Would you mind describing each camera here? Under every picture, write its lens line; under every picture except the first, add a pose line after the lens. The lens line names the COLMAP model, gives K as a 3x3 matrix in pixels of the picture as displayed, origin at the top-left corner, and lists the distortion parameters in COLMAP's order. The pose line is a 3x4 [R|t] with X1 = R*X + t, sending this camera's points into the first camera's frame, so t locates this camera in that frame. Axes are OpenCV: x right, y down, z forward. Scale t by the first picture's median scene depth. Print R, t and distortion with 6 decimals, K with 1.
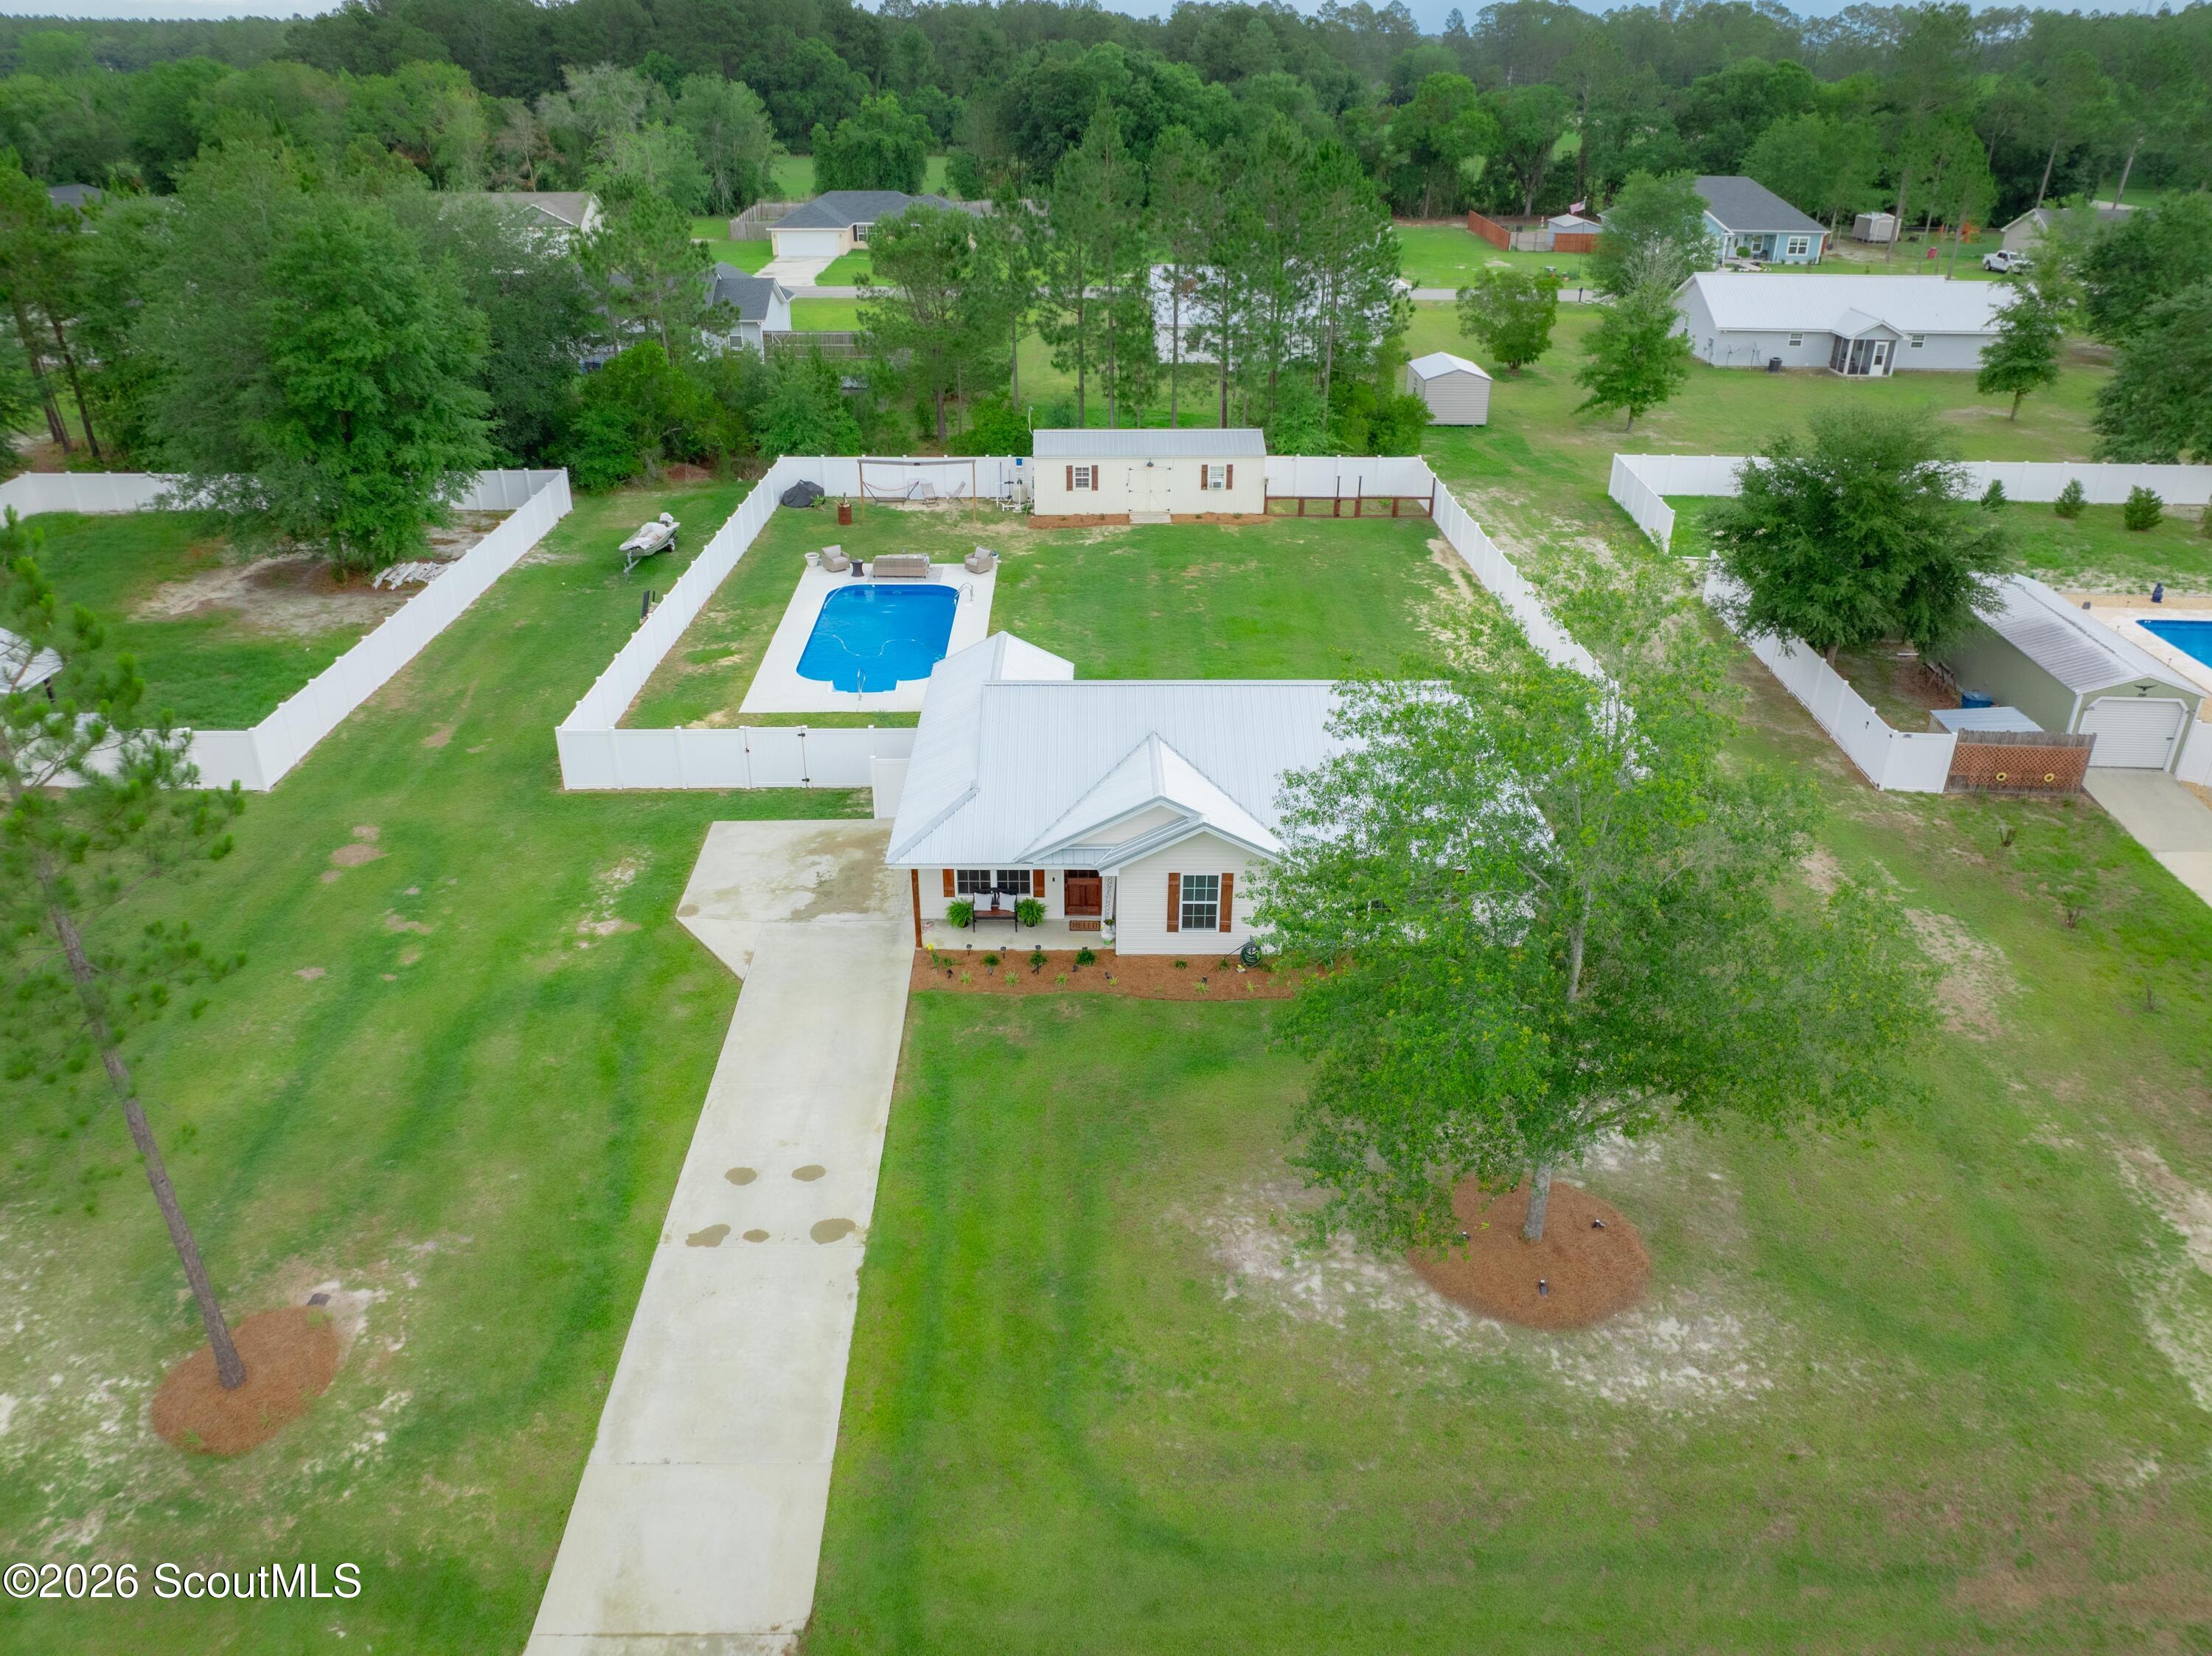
lens RADIAL K [[1559.9, 0, 1105.8], [0, 1559.9, 820.7], [0, 0, 1]] dist [-0.043871, 0.010014]
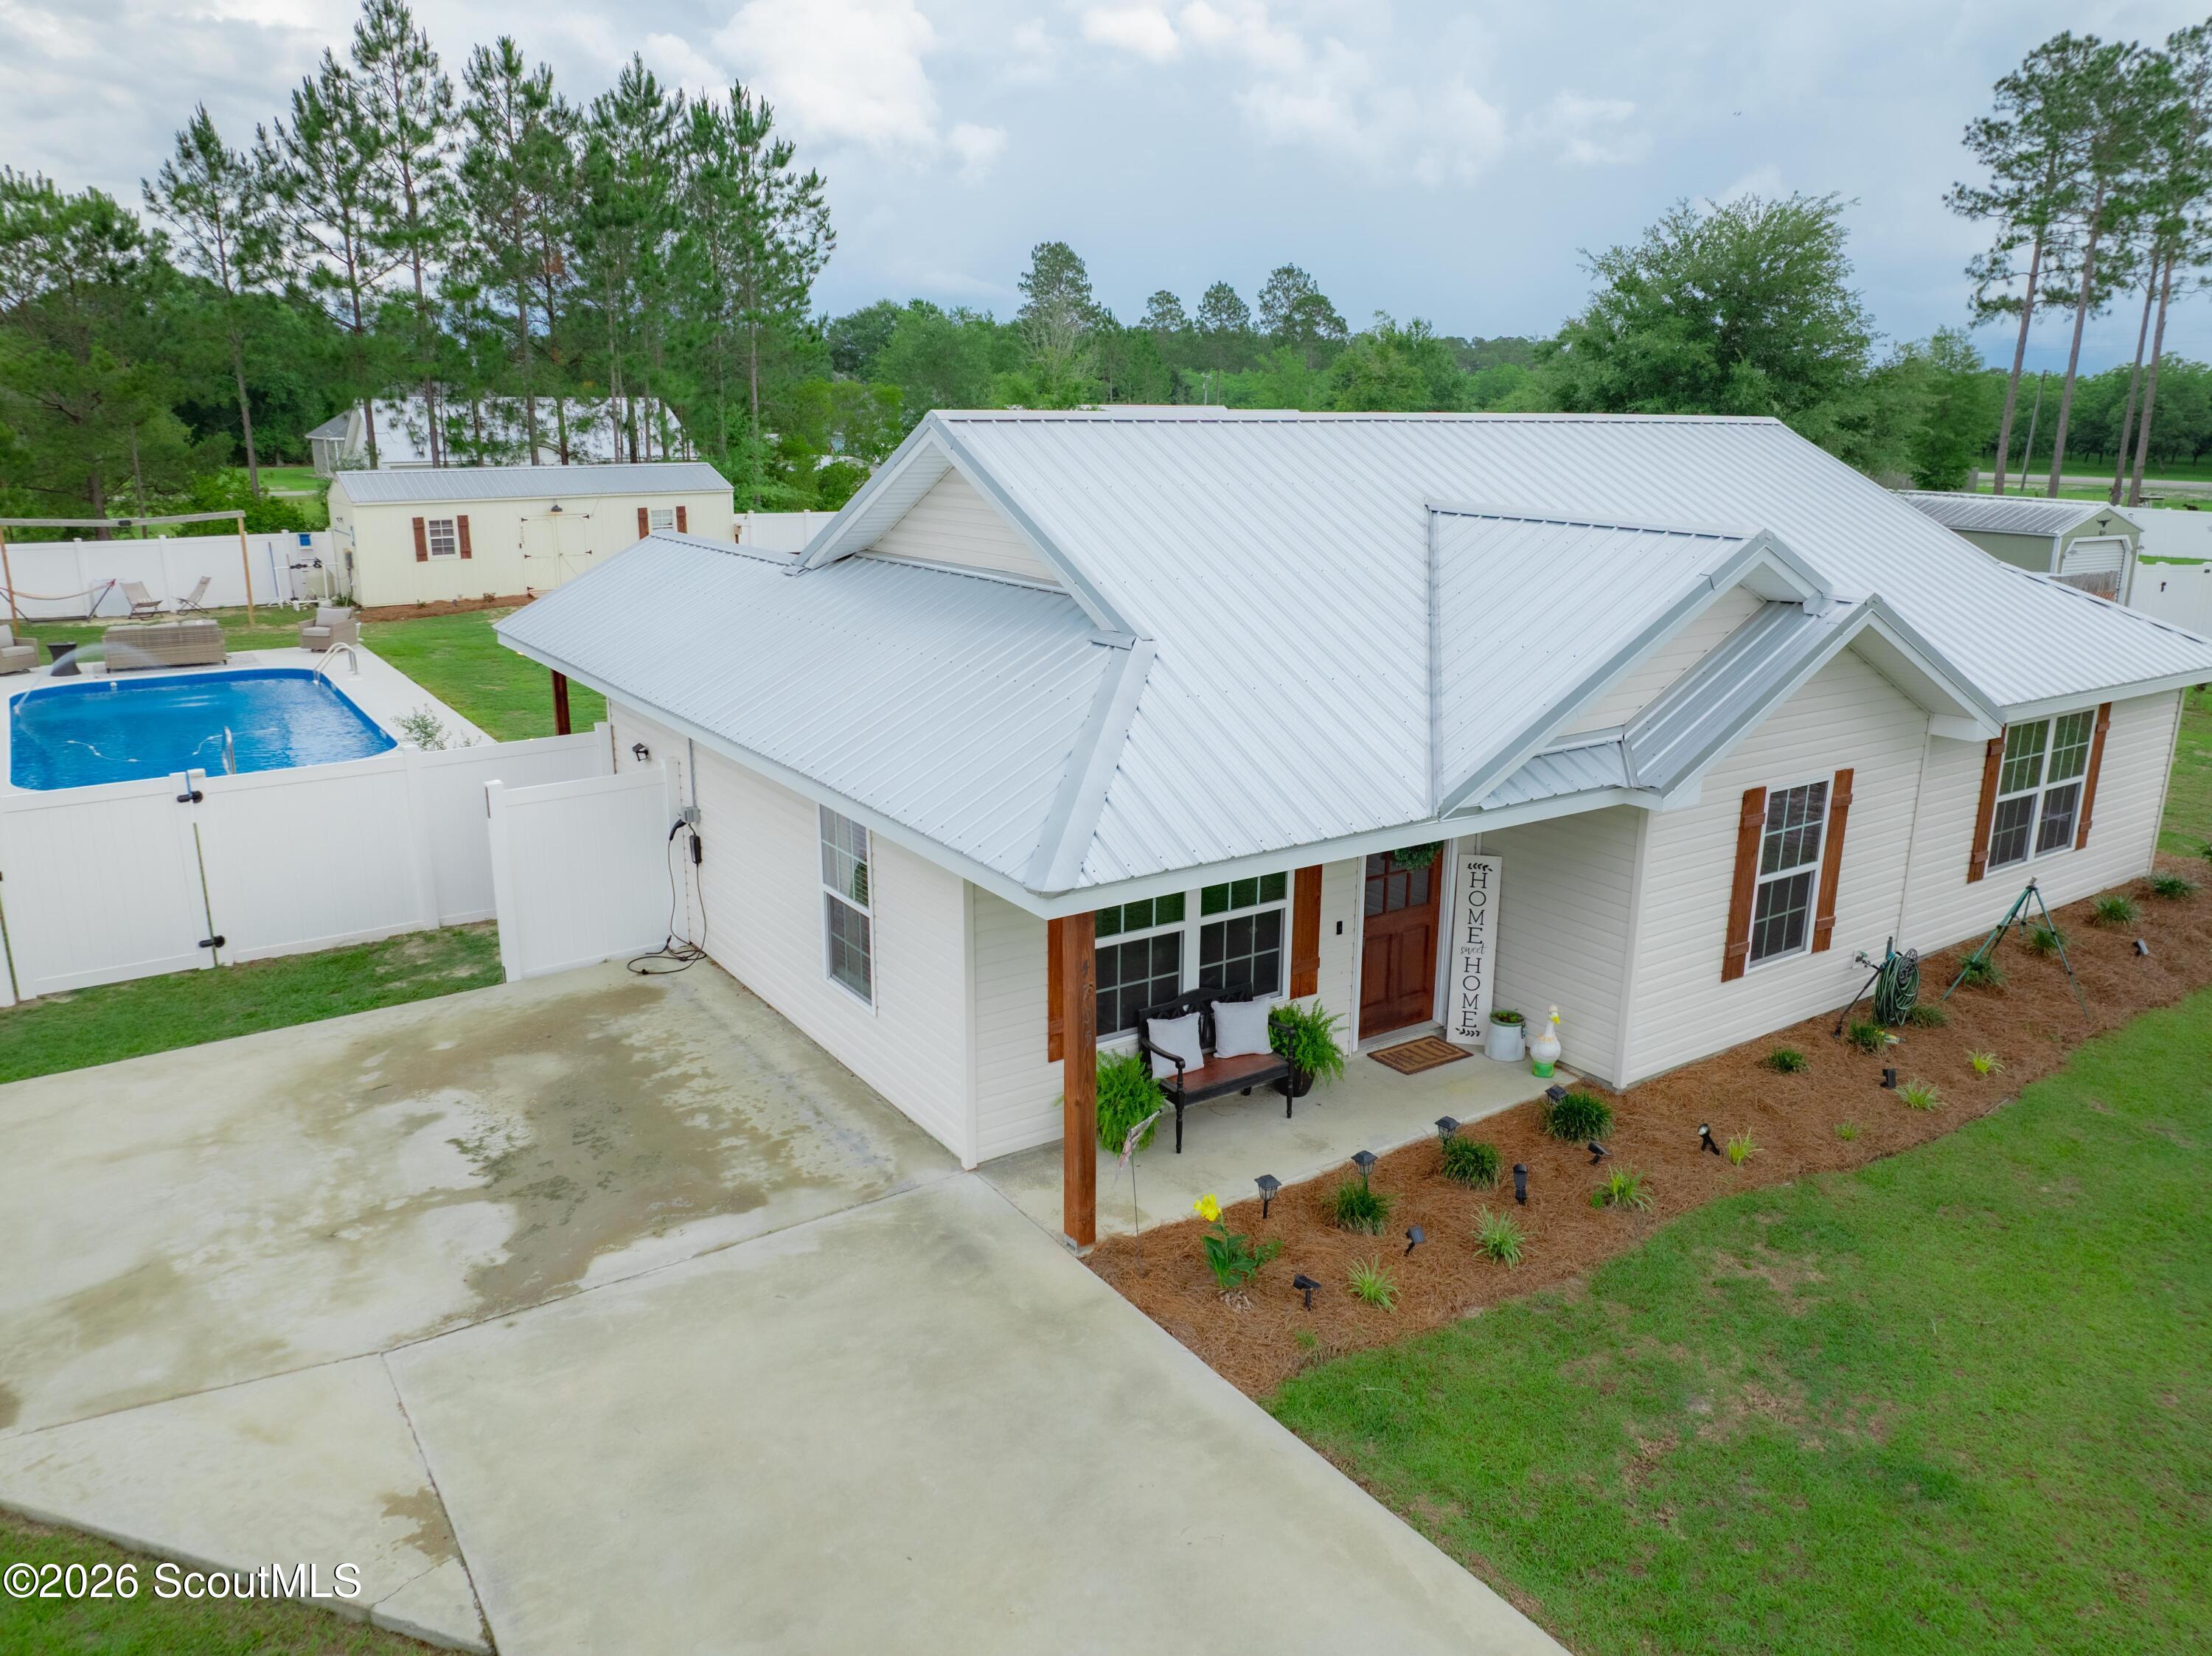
lens RADIAL K [[1559.9, 0, 1105.8], [0, 1559.9, 820.7], [0, 0, 1]] dist [-0.043871, 0.010014]
pose [[0.834988, -0.142364, 0.531533, -0.149420], [0.249747, 0.958779, -0.135534, 0.029620], [-0.490327, 0.245919, 0.836124, 0.460507]]
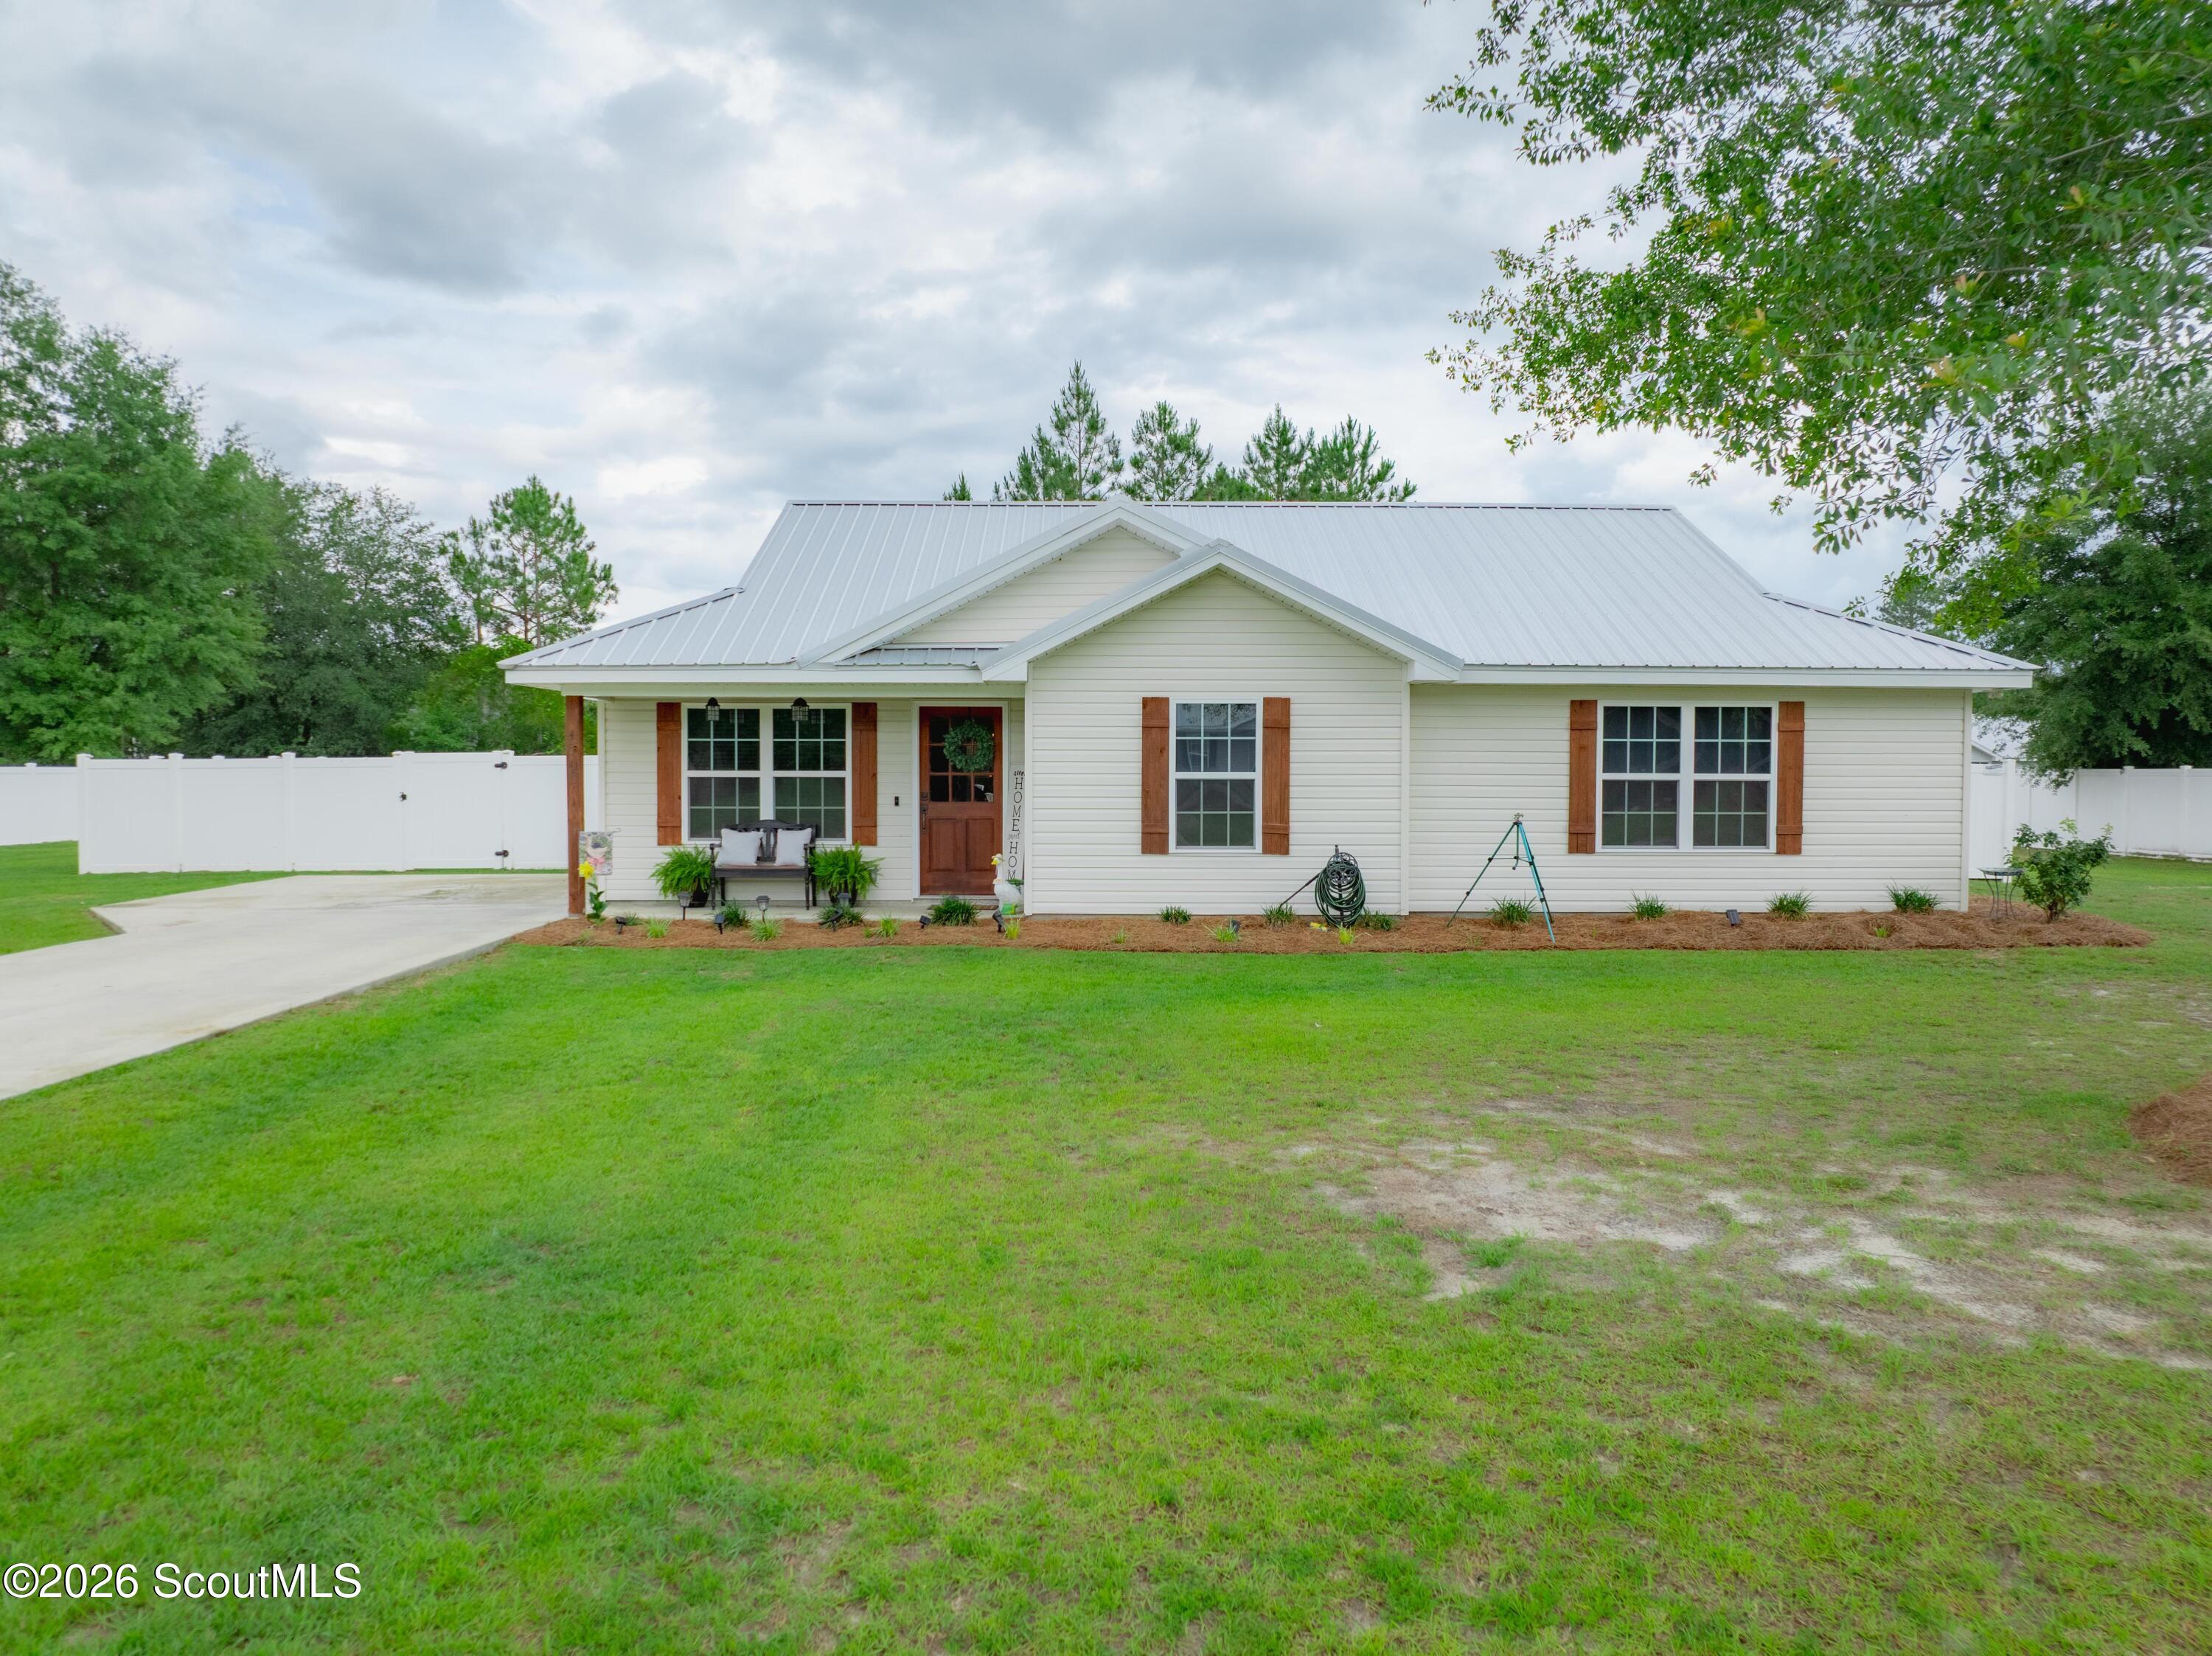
lens RADIAL K [[1559.9, 0, 1105.8], [0, 1559.9, 820.7], [0, 0, 1]] dist [-0.043871, 0.010014]
pose [[0.999989, -0.004493, 0.000901, 0.017225], [0.004446, 0.903442, -0.428687, 0.148331], [0.001112, 0.428687, 0.903453, 0.360738]]
